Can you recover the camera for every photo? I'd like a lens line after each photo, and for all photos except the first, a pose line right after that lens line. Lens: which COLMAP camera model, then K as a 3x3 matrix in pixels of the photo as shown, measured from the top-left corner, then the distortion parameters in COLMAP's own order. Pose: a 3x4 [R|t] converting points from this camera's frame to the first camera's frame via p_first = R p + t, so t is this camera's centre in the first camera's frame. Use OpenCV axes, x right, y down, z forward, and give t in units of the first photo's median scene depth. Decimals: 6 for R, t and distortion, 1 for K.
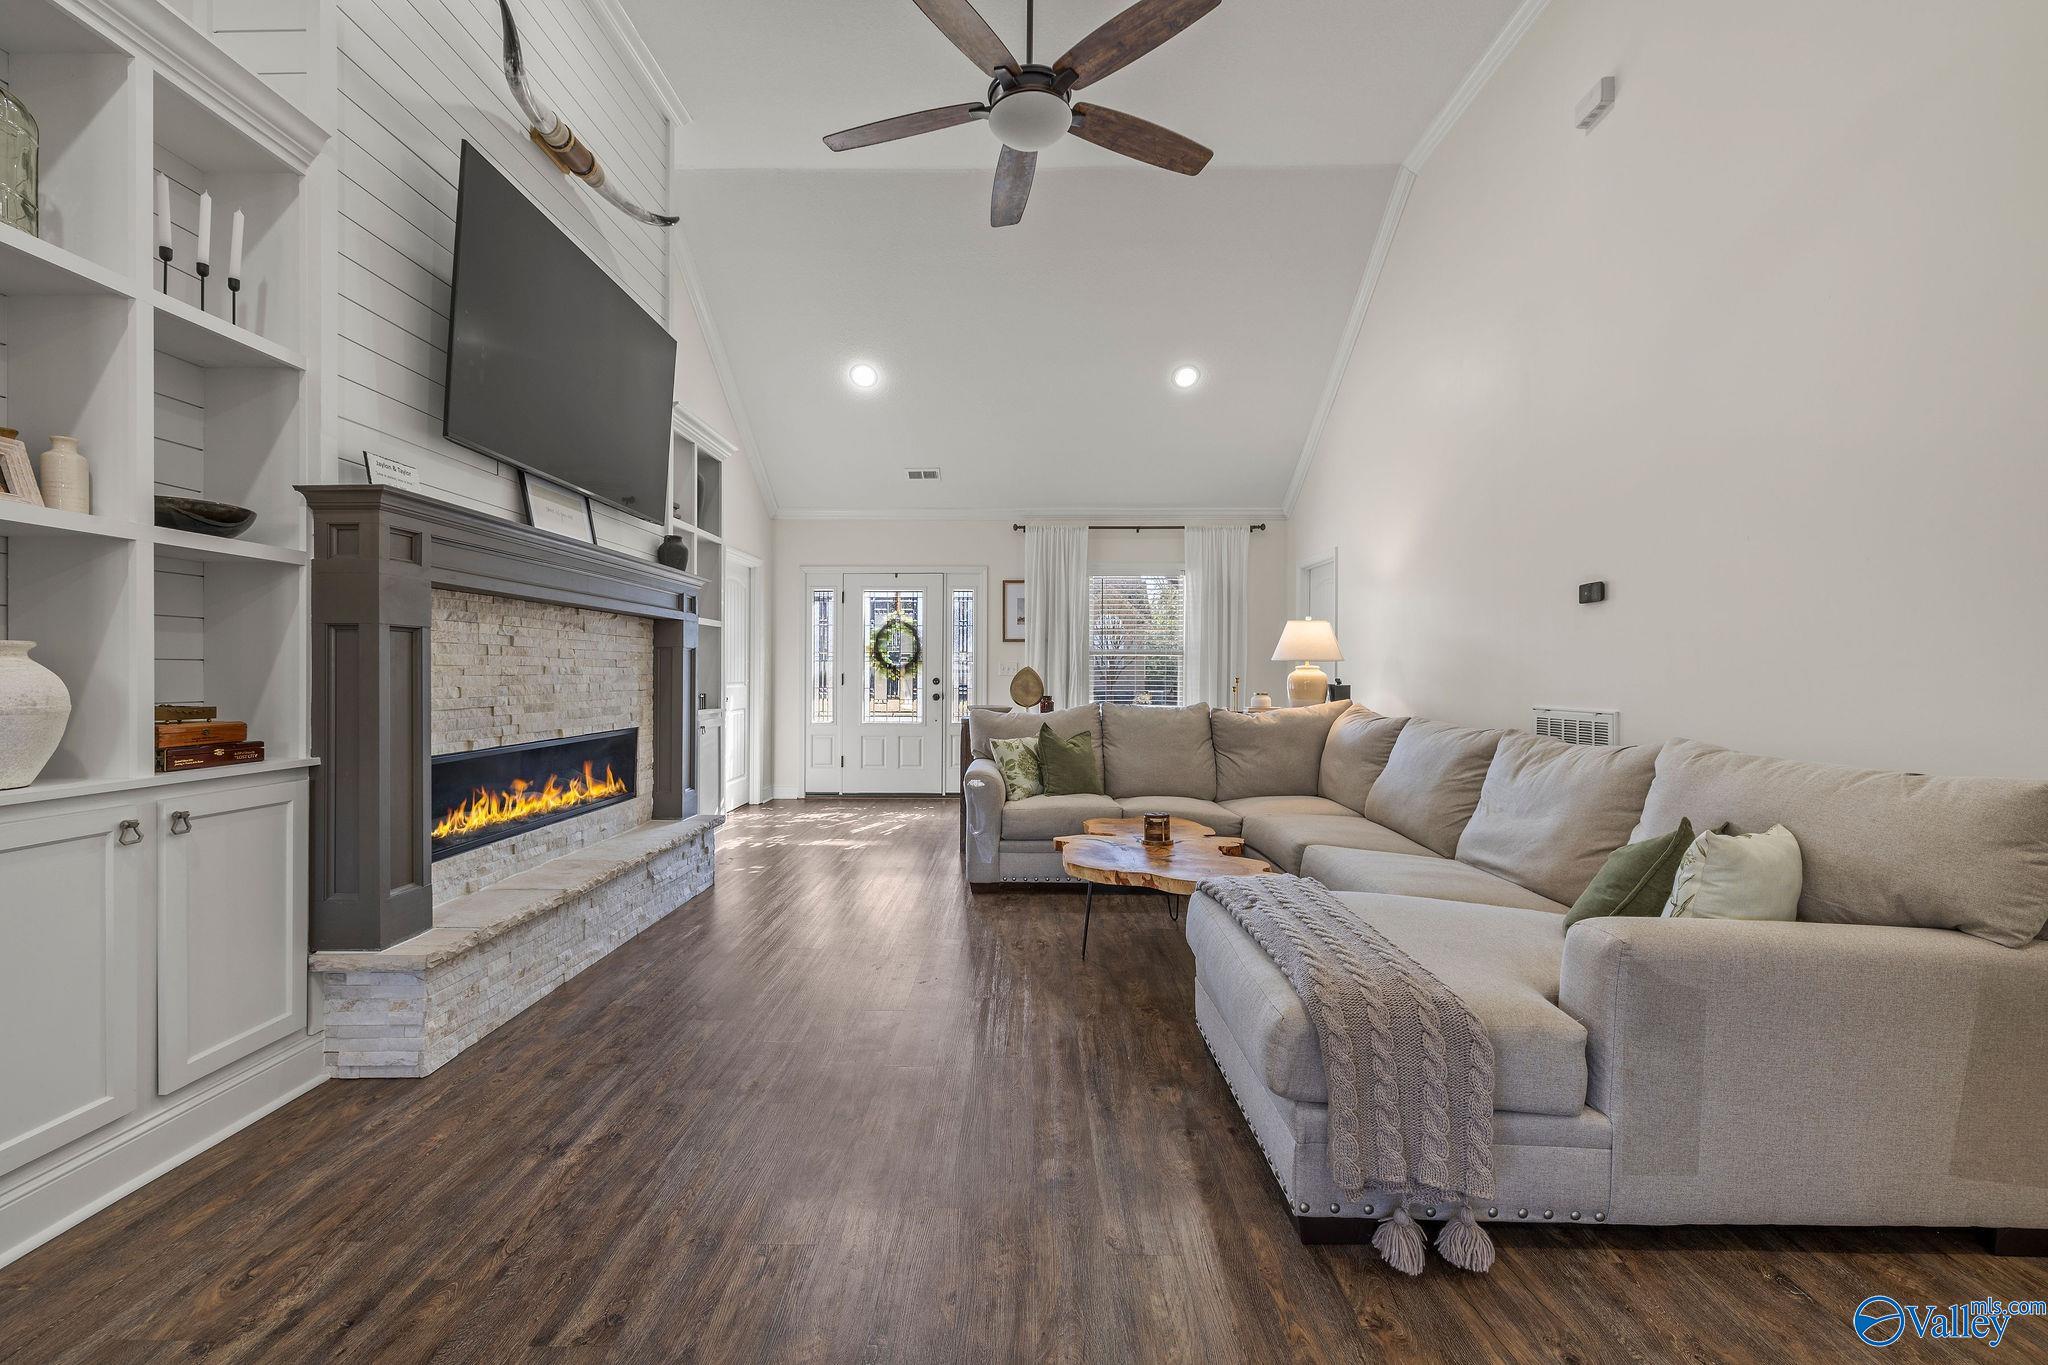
lens RADIAL K [[861.1, 0, 1016.2], [0, 861.1, 676.0], [0, 0, 1]] dist [-0.001839, -0.000069]
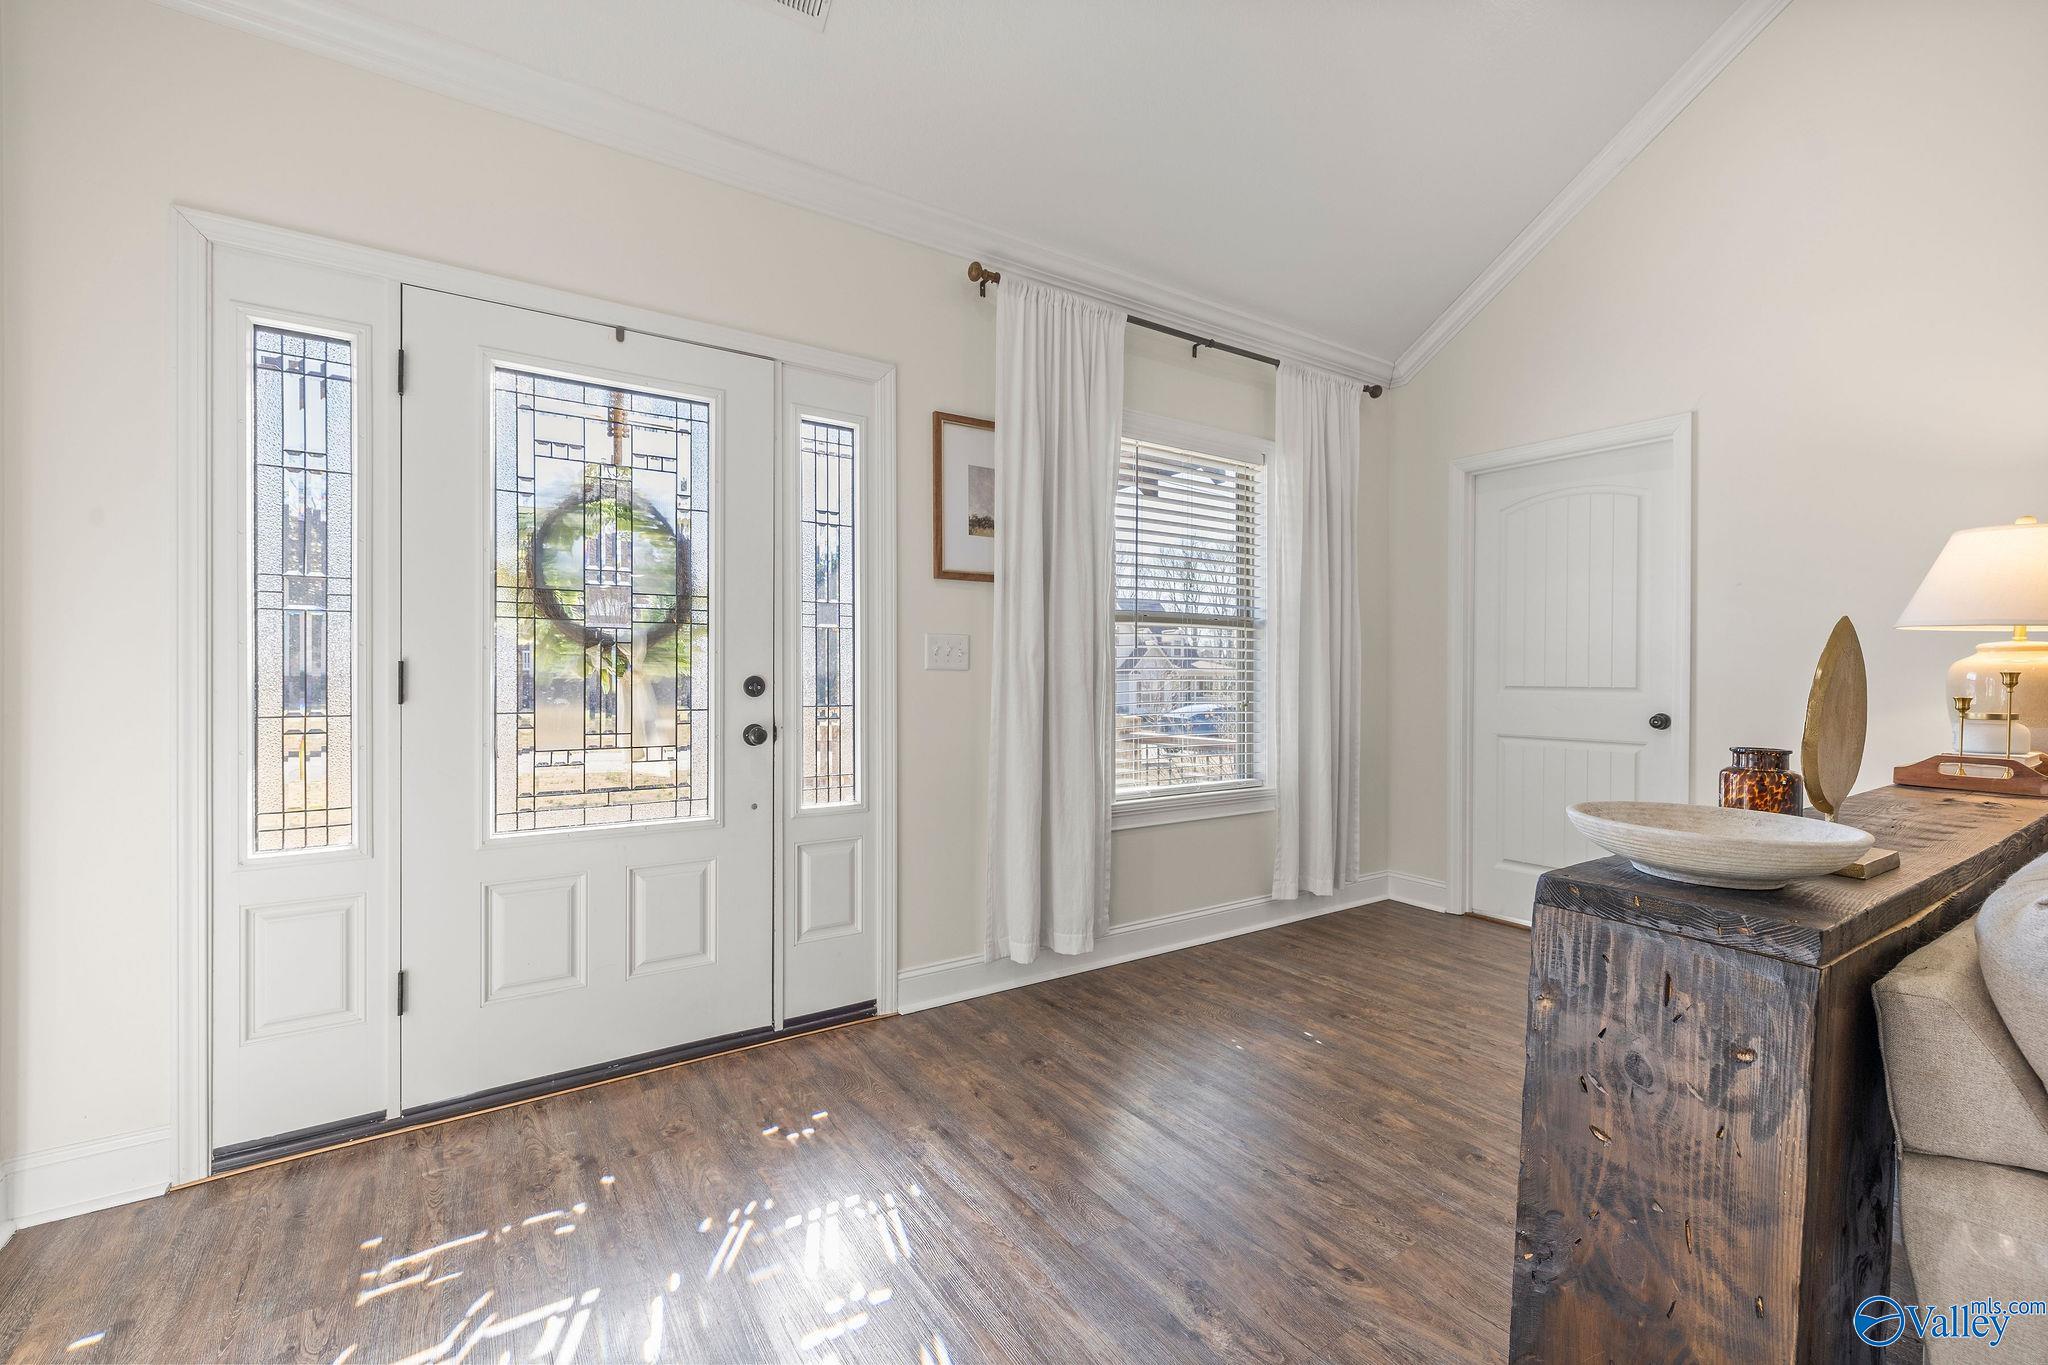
lens RADIAL K [[861.1, 0, 1016.2], [0, 861.1, 676.0], [0, 0, 1]] dist [-0.001839, -0.000069]
pose [[0.824855, 0.000468, 0.565344, -0.195245], [-0.002757, 0.999991, 0.003195, 0.000869], [-0.565338, -0.004194, 0.824849, 0.675960]]
